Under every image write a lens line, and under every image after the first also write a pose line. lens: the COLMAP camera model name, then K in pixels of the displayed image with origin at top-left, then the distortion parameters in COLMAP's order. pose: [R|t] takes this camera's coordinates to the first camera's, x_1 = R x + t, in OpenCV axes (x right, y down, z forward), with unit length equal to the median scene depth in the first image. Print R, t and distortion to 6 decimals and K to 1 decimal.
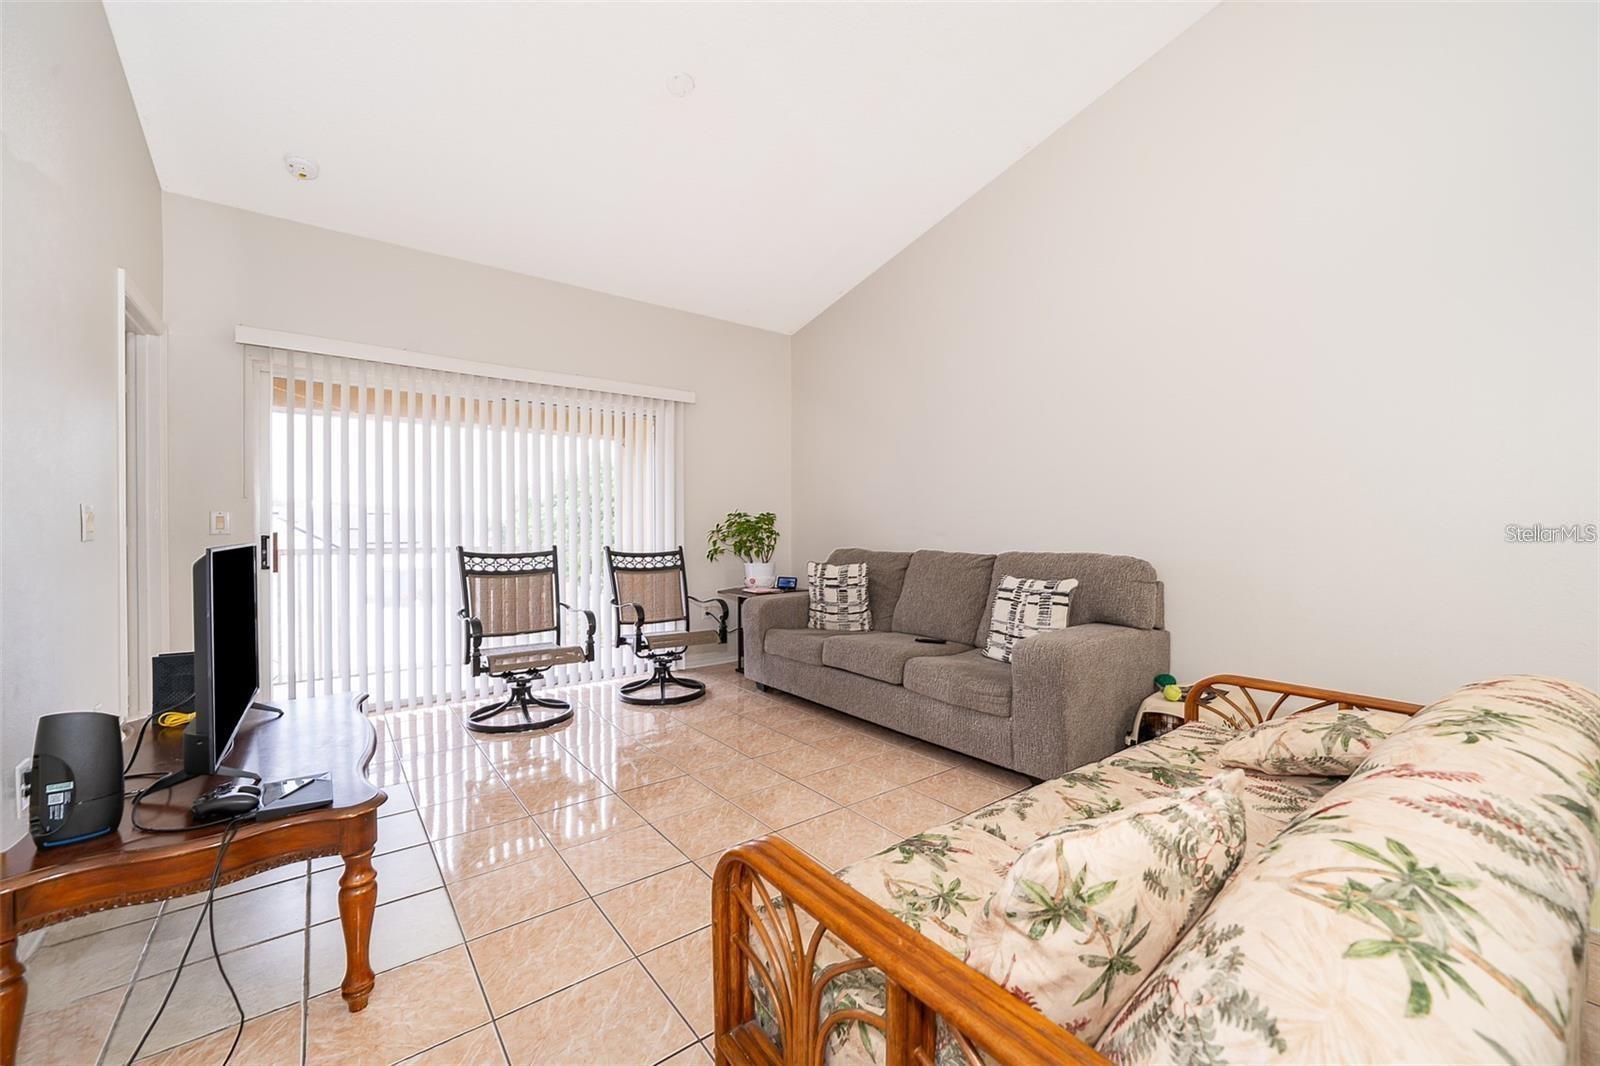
lens RADIAL K [[644.7, 0, 800.0], [0, 644.7, 533.0], [0, 0, 1]] dist [-0.000234, -0.000058]
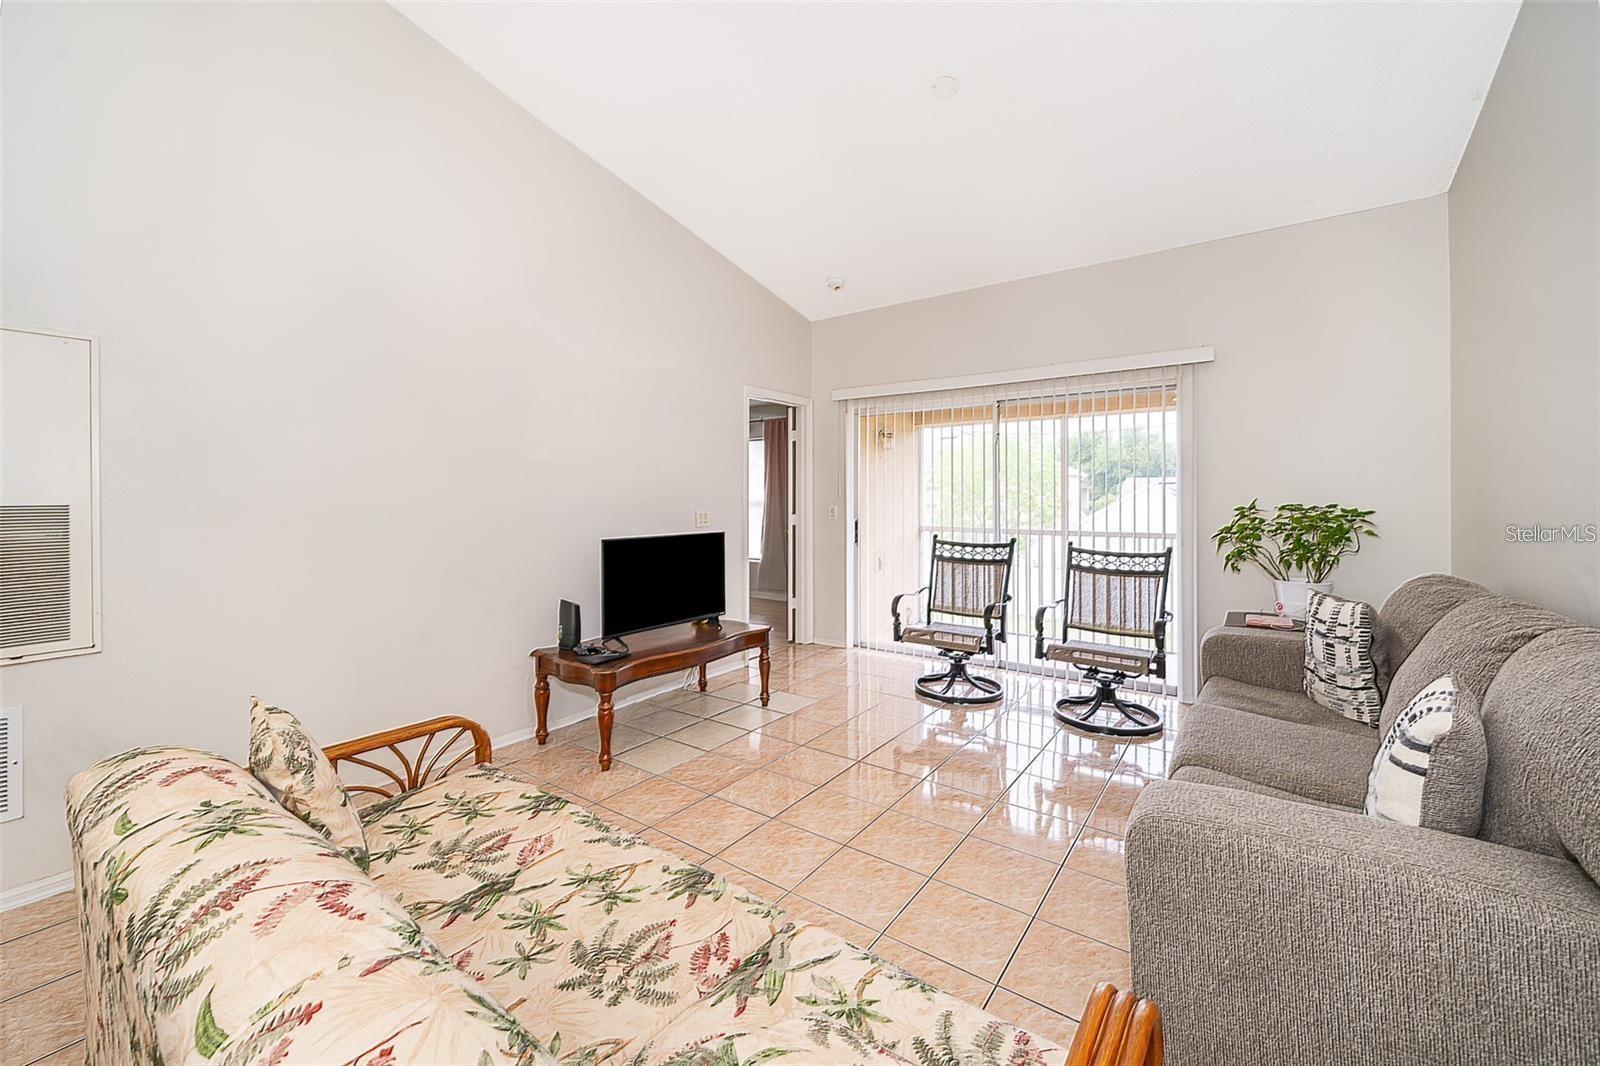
lens RADIAL K [[632.0, 0, 830.8], [0, 632.0, 525.4], [0, 0, 1]] dist [0.050878, -0.000006]
pose [[0.321751, 0.029438, -0.946366, 0.475857], [-0.044827, 0.998869, 0.015830, -0.006448], [0.945762, 0.037330, 0.322707, 0.379176]]
